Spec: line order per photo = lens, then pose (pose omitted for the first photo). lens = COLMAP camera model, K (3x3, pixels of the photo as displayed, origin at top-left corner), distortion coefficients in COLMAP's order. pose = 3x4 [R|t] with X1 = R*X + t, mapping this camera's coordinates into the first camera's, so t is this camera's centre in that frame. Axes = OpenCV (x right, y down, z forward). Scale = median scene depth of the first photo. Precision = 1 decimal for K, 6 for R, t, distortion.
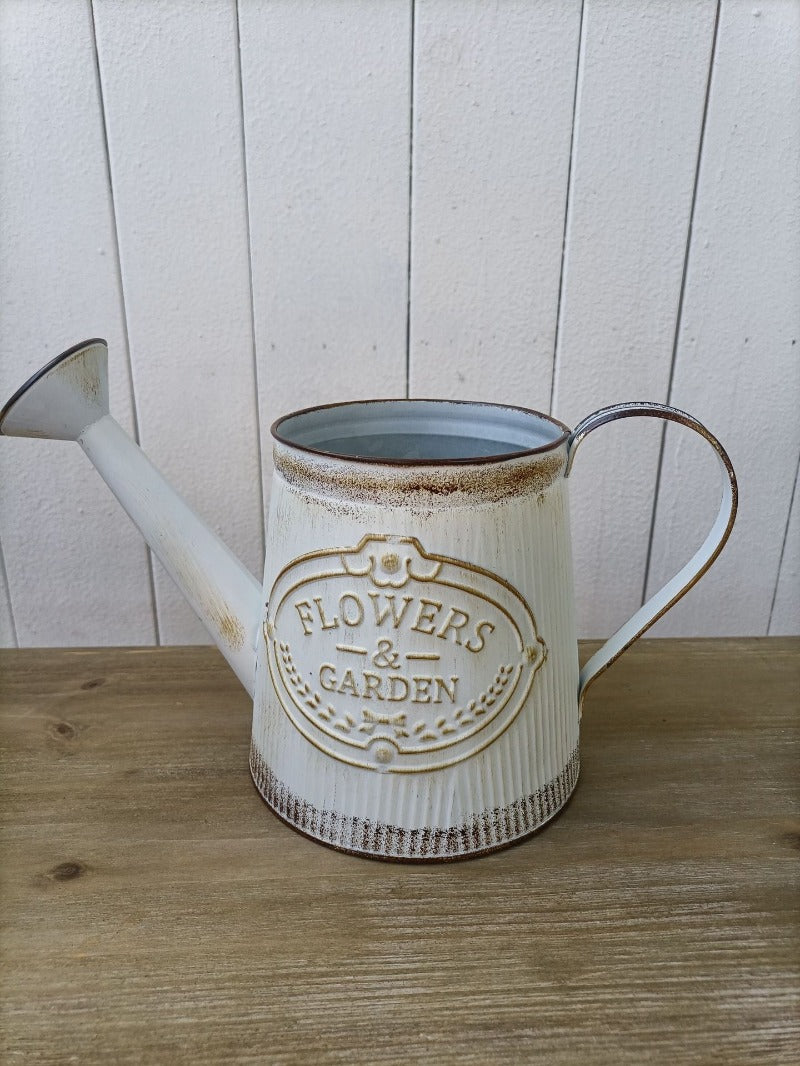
lens RADIAL K [[817.0, 0, 400.4], [0, 817.0, 538.8], [0, 0, 1]] dist [-0.000499, -0.004866]
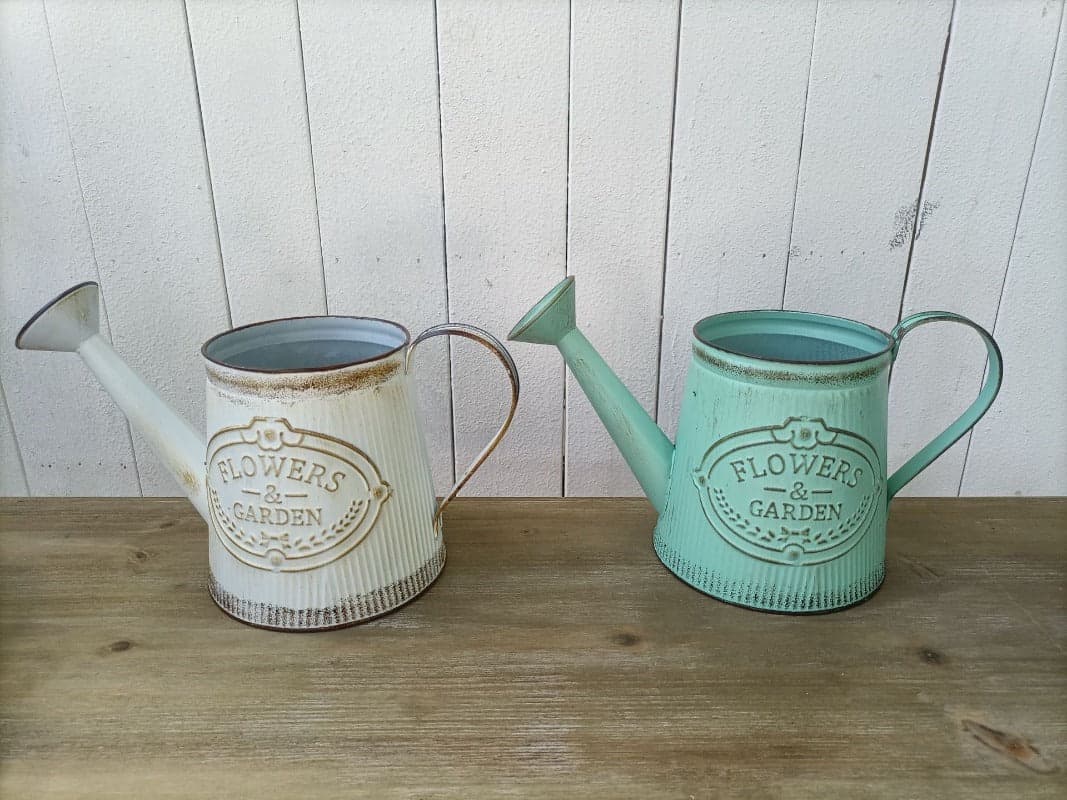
lens RADIAL K [[794.8, 0, 532.6], [0, 794.8, 406.1], [0, 0, 1]] dist [0.007173, -0.010690]
pose [[0.999052, 0.010379, -0.042269, 0.218915], [-0.009893, 0.999883, 0.011691, -0.031377], [0.042385, -0.011262, 0.999038, -0.228544]]
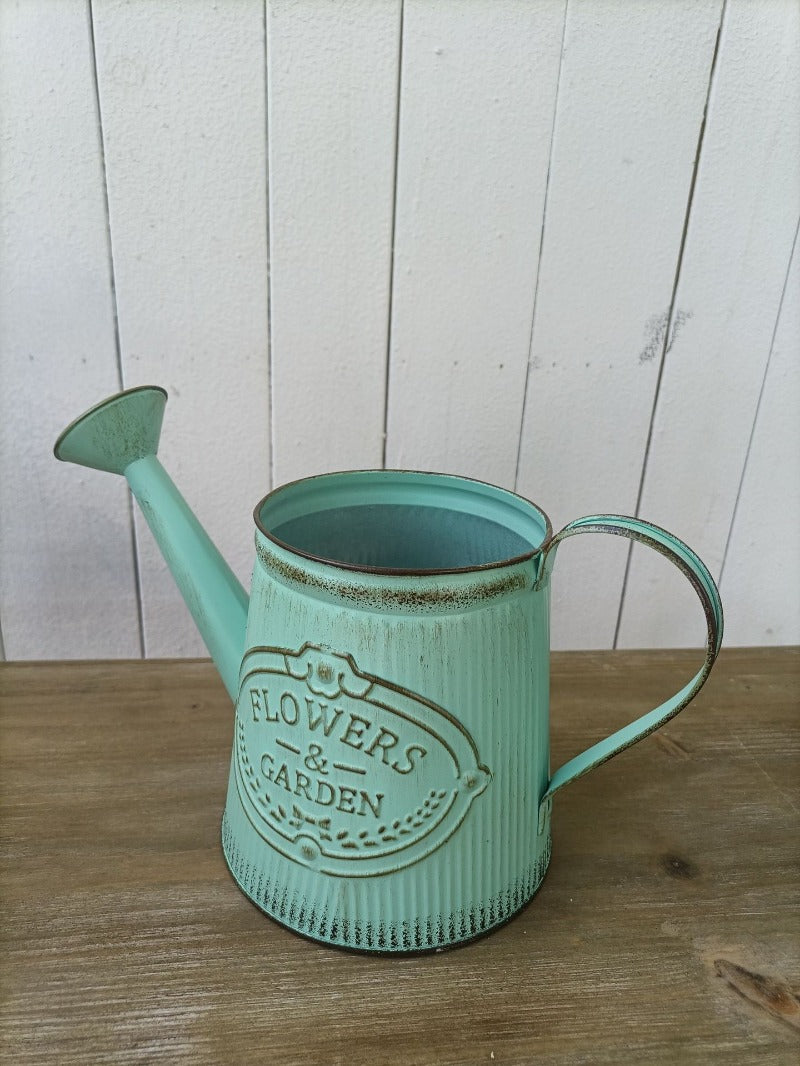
lens RADIAL K [[817.0, 0, 400.4], [0, 817.0, 538.8], [0, 0, 1]] dist [-0.000499, -0.004866]
pose [[0.995993, 0.010431, 0.088826, 0.301182], [-0.013078, 0.999486, 0.029273, -0.054856], [-0.088475, -0.030317, 0.995617, -0.048035]]
